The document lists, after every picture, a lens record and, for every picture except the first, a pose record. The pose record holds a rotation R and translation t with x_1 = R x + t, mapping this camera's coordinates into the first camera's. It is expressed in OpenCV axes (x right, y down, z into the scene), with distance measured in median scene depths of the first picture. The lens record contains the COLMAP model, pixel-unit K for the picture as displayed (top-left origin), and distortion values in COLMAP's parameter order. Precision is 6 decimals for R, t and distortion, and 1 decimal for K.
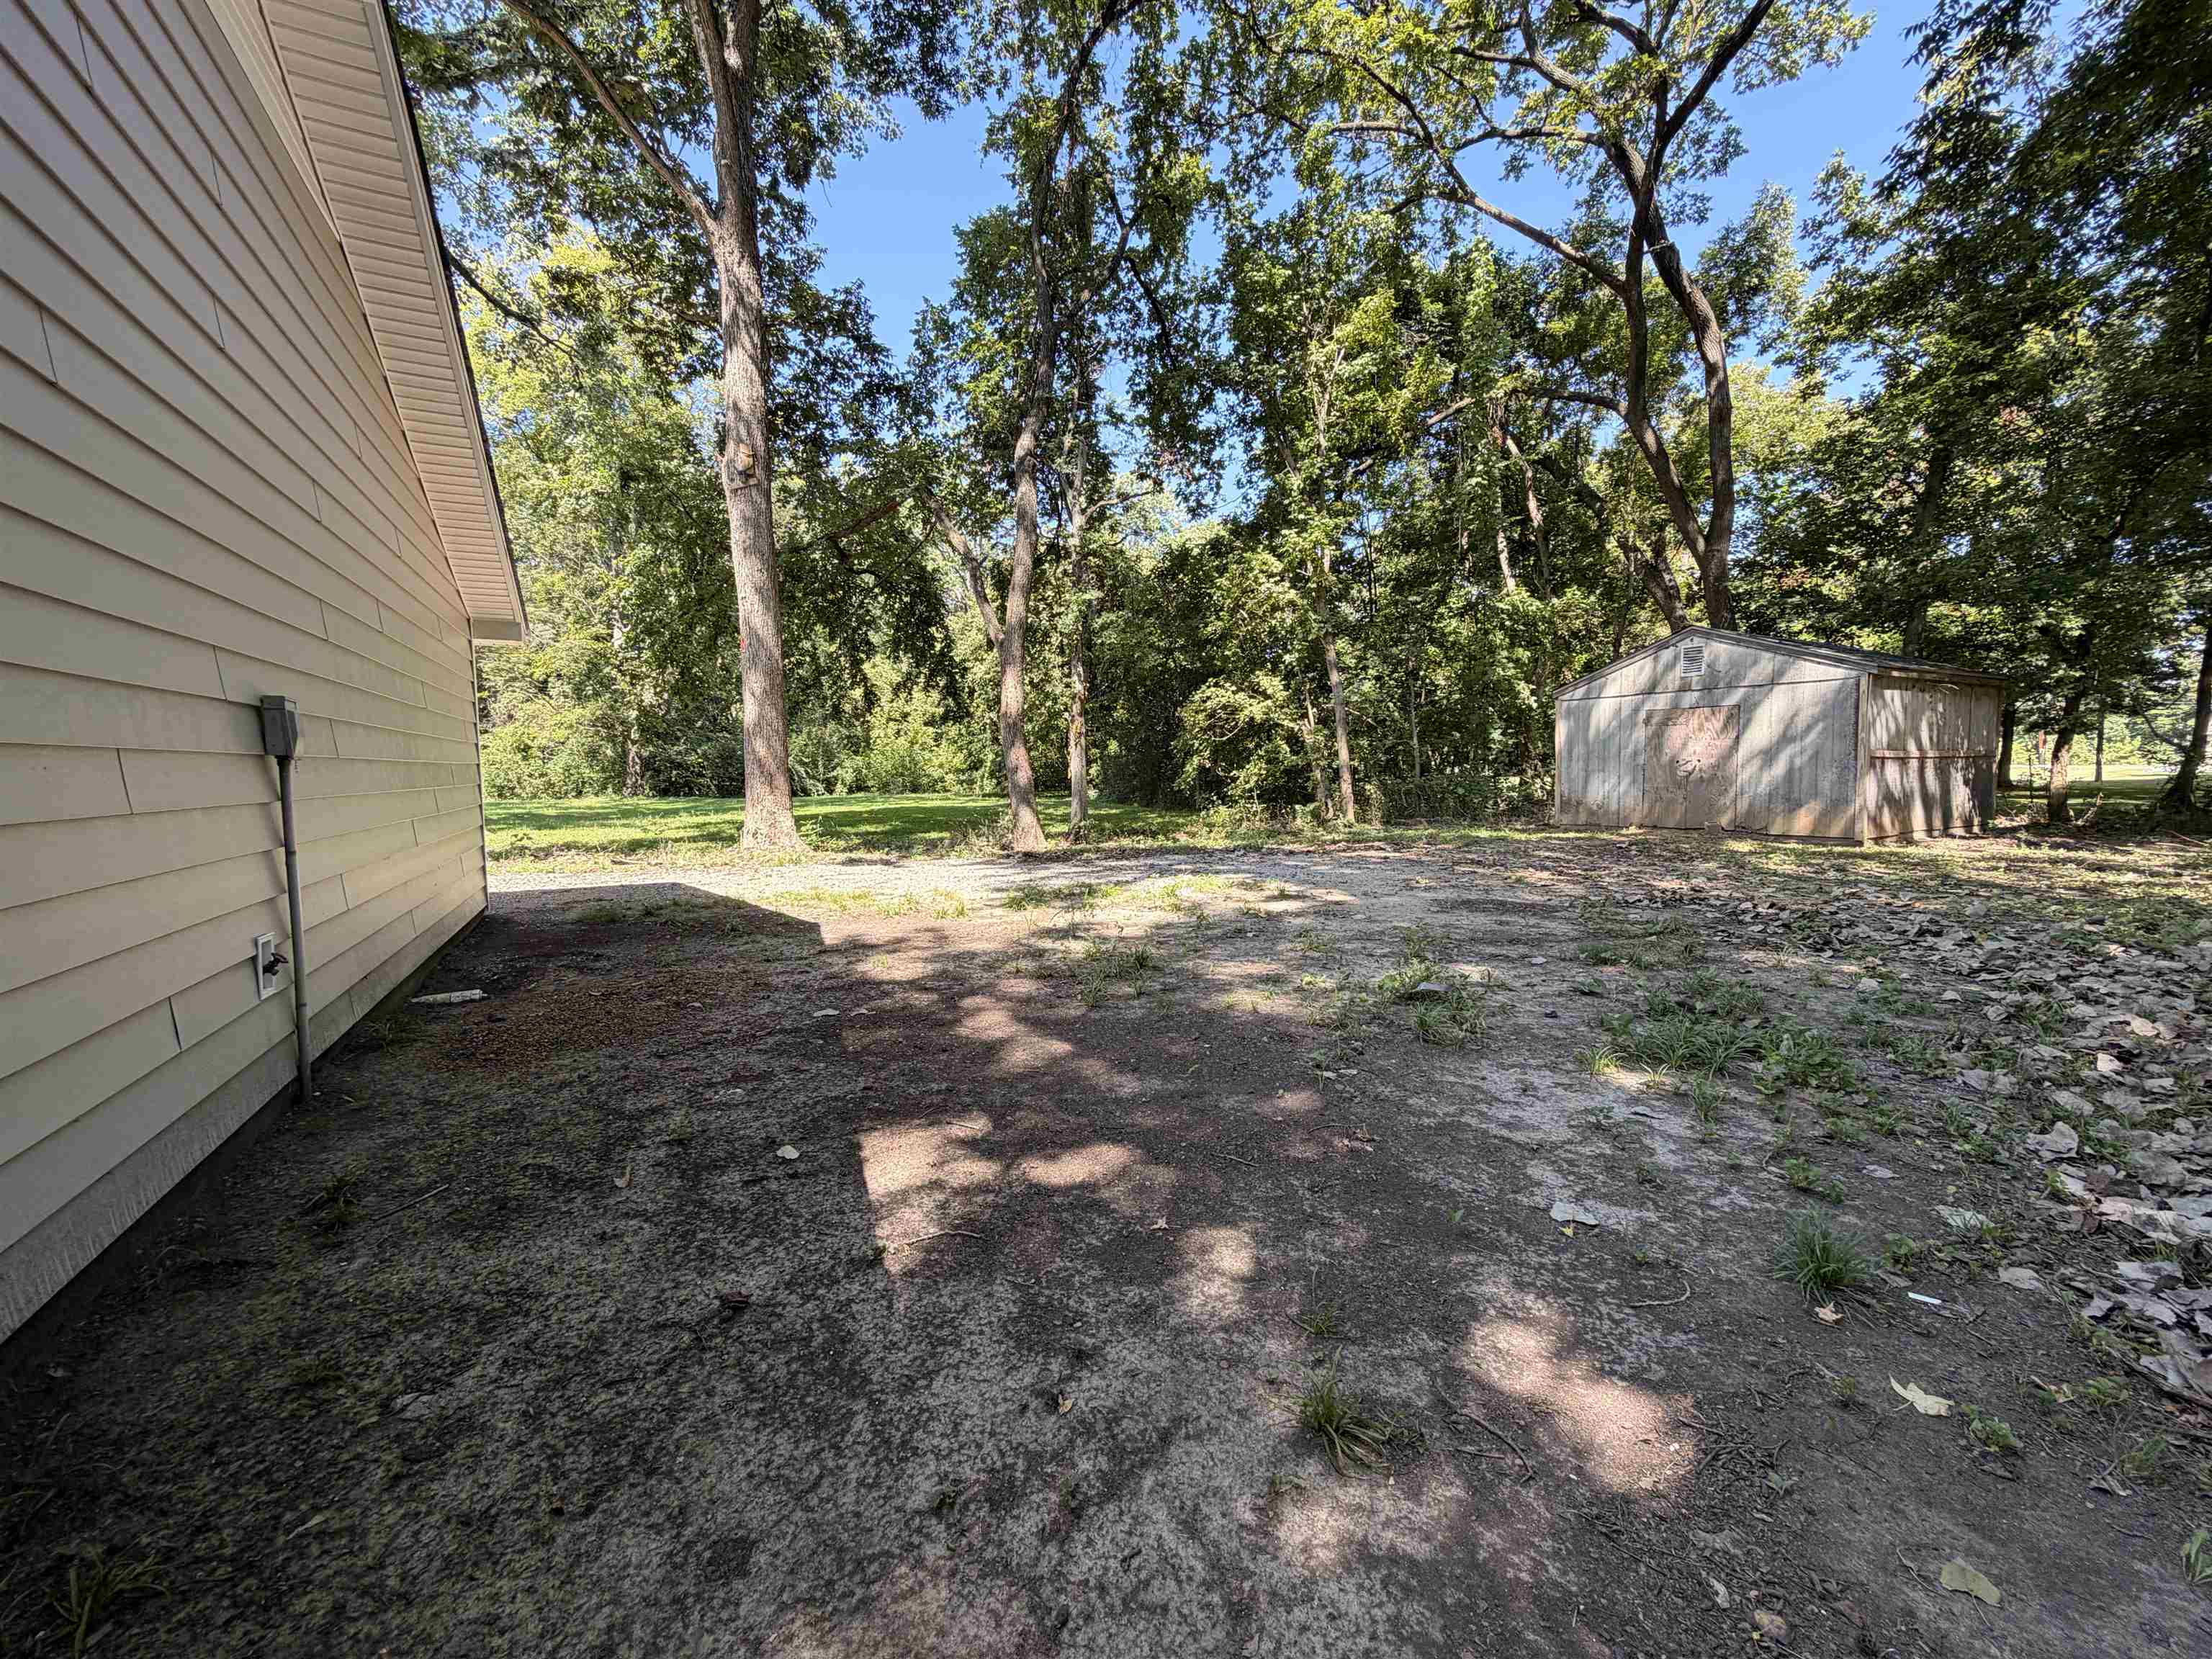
lens RADIAL K [[885.9, 0, 1107.6], [0, 885.9, 828.9], [0, 0, 1]] dist [0.002077, -0.000243]
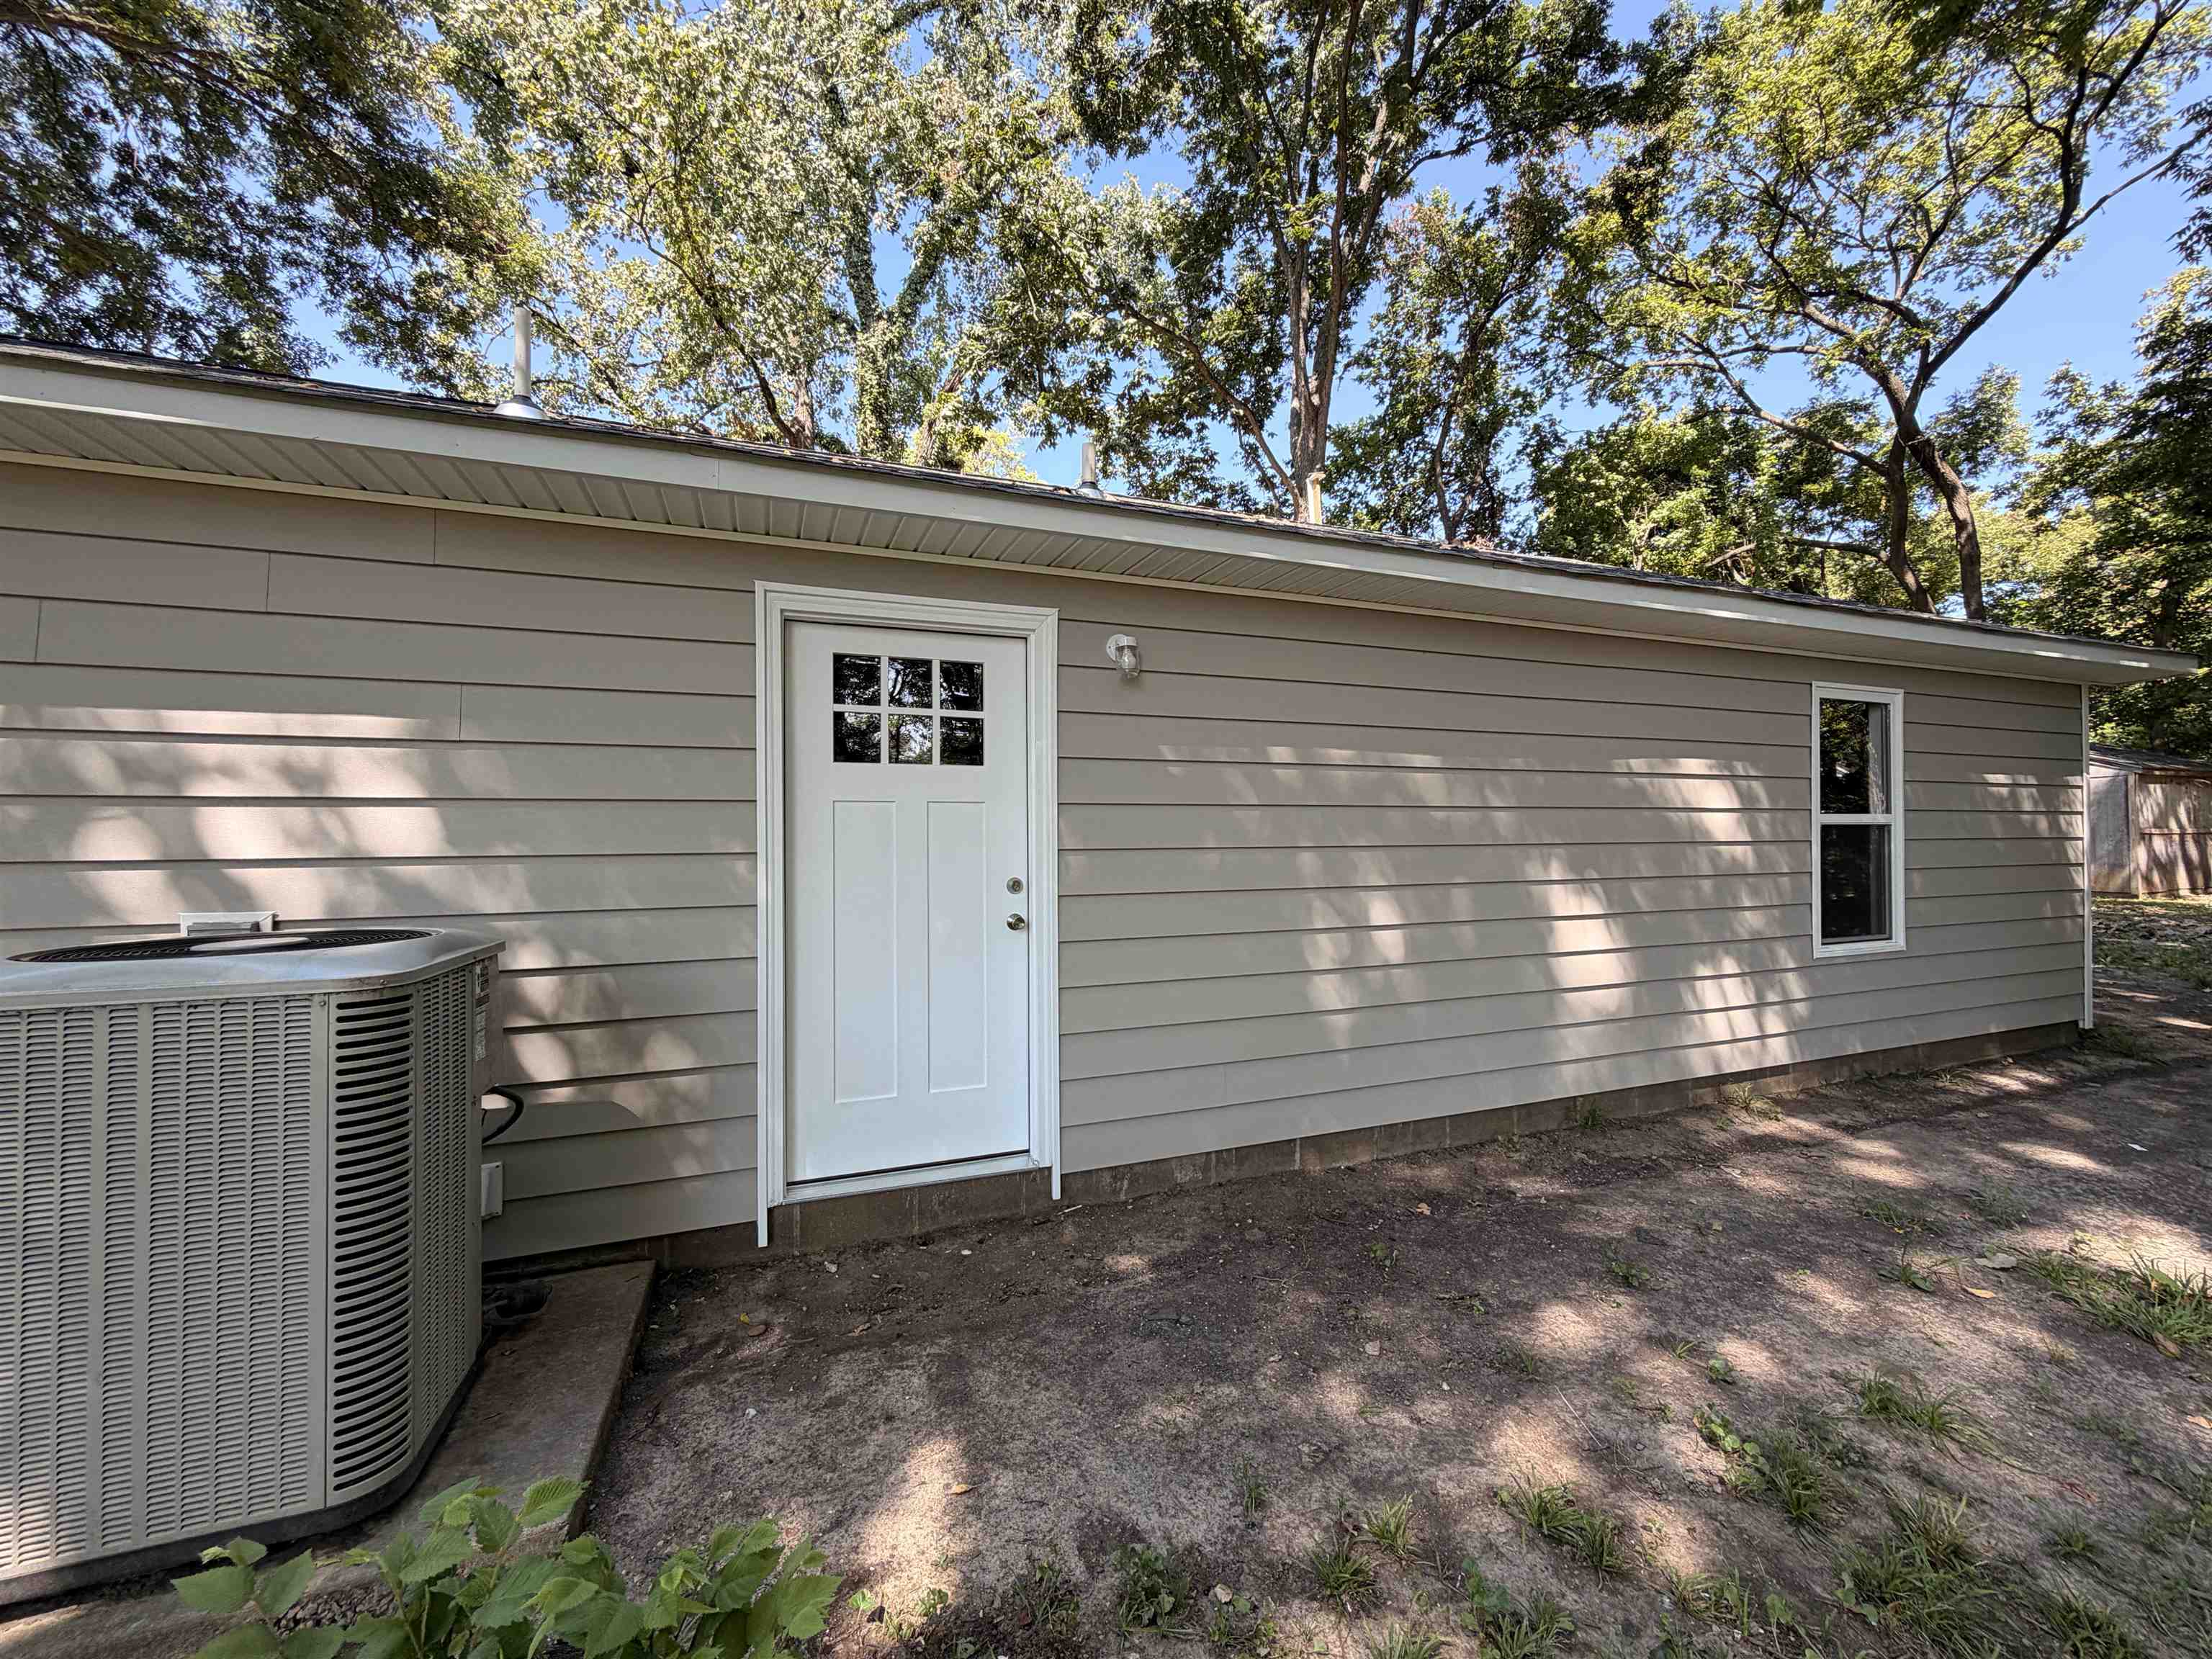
lens RADIAL K [[885.9, 0, 1104.6], [0, 885.9, 826.0], [0, 0, 1]] dist [0.002077, -0.000243]
pose [[0.991769, 0.011186, -0.127549, -0.444422], [-0.021453, 0.996611, -0.079411, 0.042276], [0.126229, 0.081494, 0.988648, -0.450271]]
